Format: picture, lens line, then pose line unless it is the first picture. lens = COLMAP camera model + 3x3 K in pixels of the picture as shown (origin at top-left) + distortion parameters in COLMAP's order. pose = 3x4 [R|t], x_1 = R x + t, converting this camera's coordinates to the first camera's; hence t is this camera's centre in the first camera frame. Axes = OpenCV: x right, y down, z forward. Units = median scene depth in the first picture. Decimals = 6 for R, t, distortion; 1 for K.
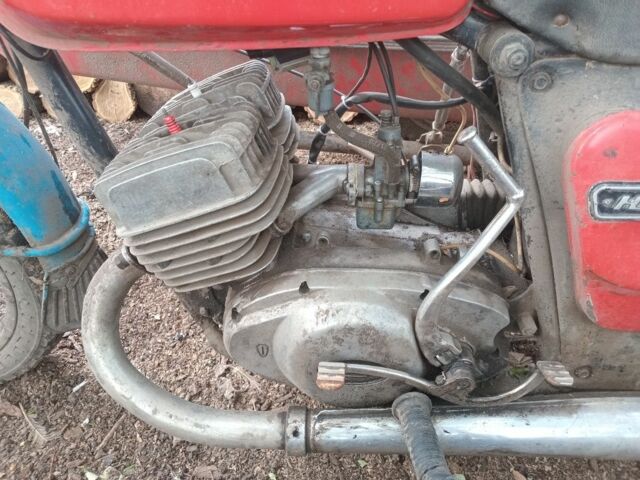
lens RADIAL K [[597.6, 0, 320.0], [0, 597.6, 240.0], [0, 0, 1]] dist [-0.011808, -0.024496]
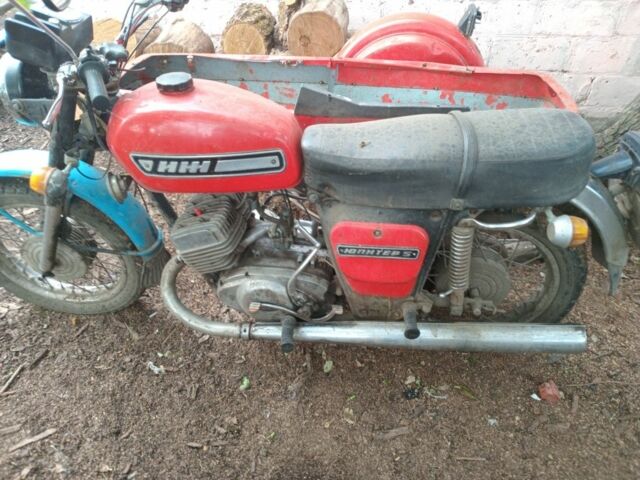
lens RADIAL K [[597.6, 0, 320.0], [0, 597.6, 240.0], [0, 0, 1]] dist [-0.011808, -0.024496]
pose [[0.997655, 0.030514, -0.061269, 0.417478], [-0.026751, 0.997759, 0.061329, -0.221062], [0.063003, -0.059546, 0.996235, -1.463029]]
